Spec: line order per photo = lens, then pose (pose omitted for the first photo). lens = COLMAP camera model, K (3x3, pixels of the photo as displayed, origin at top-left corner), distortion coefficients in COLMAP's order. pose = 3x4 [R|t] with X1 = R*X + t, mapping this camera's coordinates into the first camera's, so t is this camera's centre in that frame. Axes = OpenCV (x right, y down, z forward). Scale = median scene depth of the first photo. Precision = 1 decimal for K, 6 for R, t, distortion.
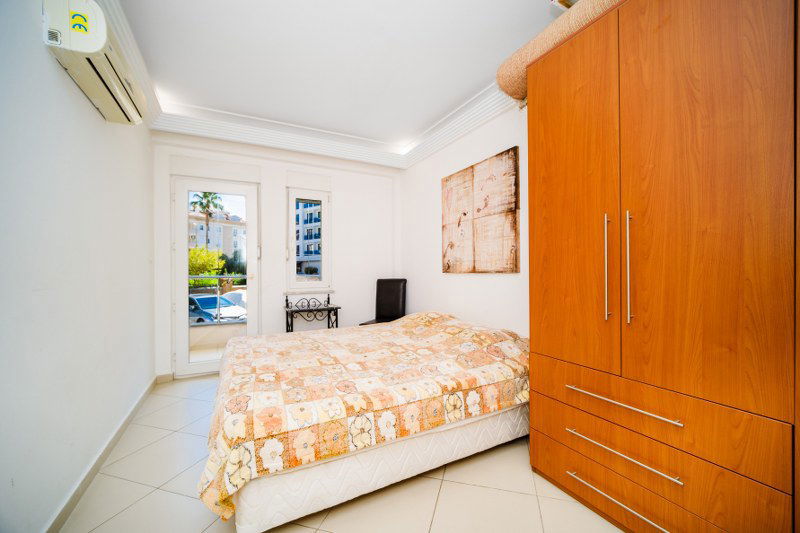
lens RADIAL K [[313.3, 0, 404.9], [0, 313.3, 273.2], [0, 0, 1]] dist [-0.003781, -0.000381]
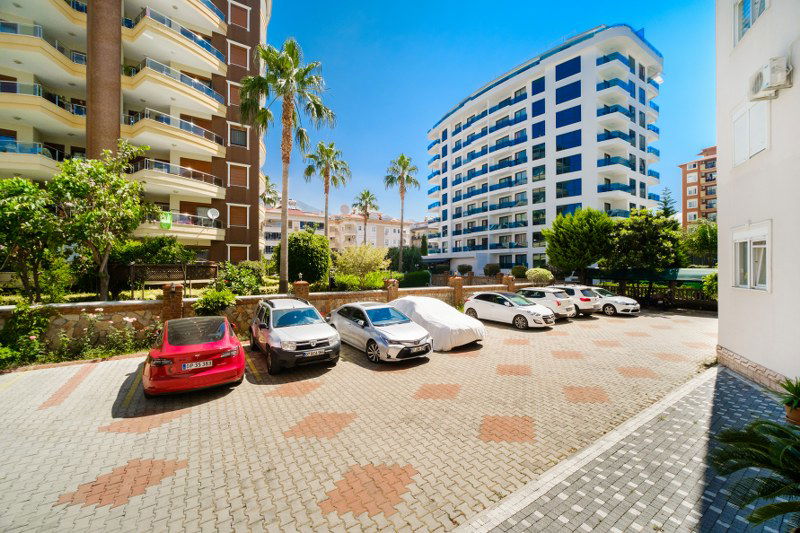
lens RADIAL K [[313.3, 0, 399.9], [0, 313.3, 267.0], [0, 0, 1]] dist [-0.003781, -0.000381]
pose [[0.903577, 0.006022, -0.428383, -0.128780], [-0.010061, 0.999924, -0.007167, -0.008448], [0.428307, 0.010786, 0.903569, 0.168000]]
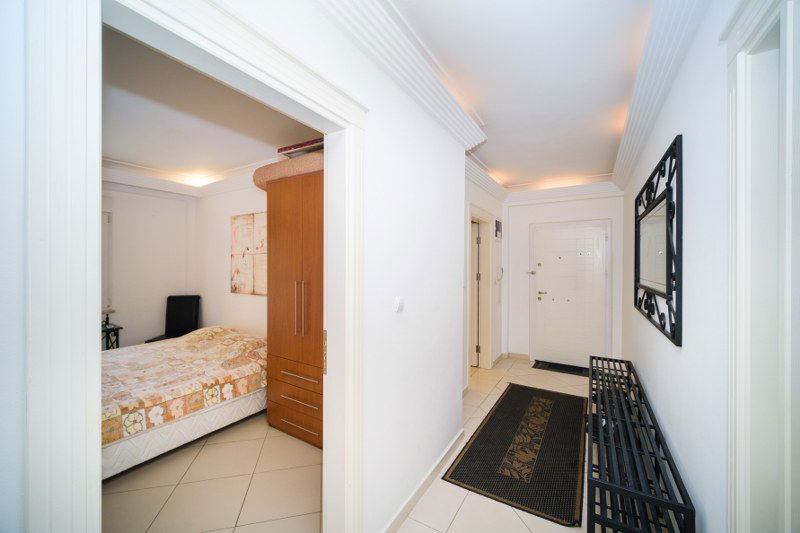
lens RADIAL K [[313.3, 0, 401.2], [0, 313.3, 265.6], [0, 0, 1]] dist [-0.003781, -0.000381]
pose [[0.871025, 0.009124, 0.491155, 0.166065], [-0.008789, 0.999957, -0.002989, -0.183885], [-0.491161, -0.001714, 0.871067, -0.663572]]
